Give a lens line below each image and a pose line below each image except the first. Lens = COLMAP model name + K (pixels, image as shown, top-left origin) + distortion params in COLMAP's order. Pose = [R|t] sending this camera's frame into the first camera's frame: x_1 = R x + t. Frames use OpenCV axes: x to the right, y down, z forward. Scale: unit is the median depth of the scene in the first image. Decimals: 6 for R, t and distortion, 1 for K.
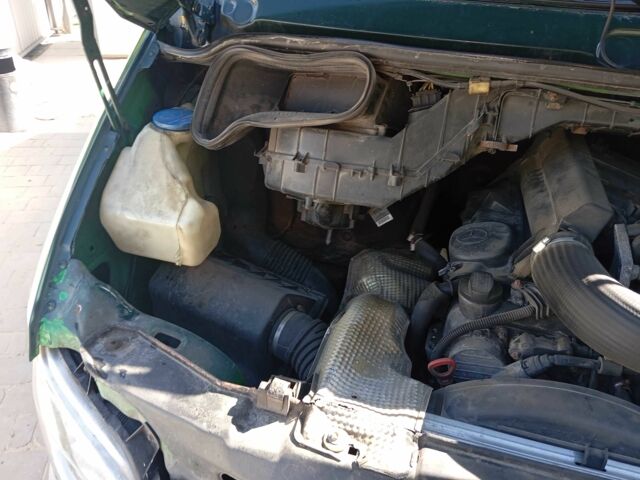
lens RADIAL K [[520.6, 0, 320.6], [0, 520.6, 247.3], [0, 0, 1]] dist [0.078753, -0.145982]
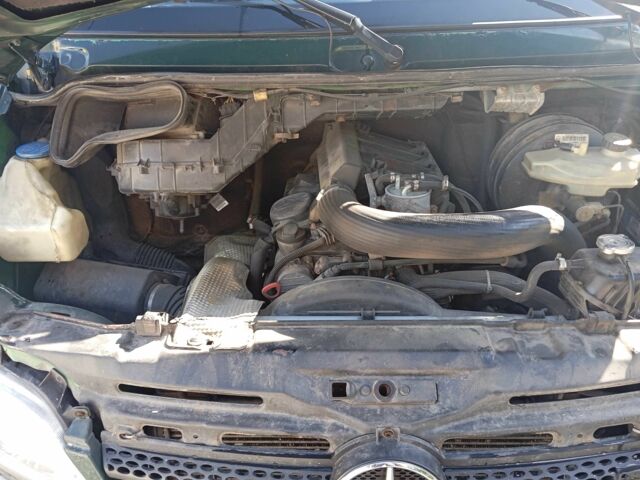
lens RADIAL K [[520.6, 0, 320.6], [0, 520.6, 247.3], [0, 0, 1]] dist [0.078753, -0.145982]
pose [[0.958643, -0.176433, 0.223326, 0.059440], [0.189154, 0.981260, -0.036738, 0.176092], [-0.212659, 0.077461, 0.974051, -0.381220]]
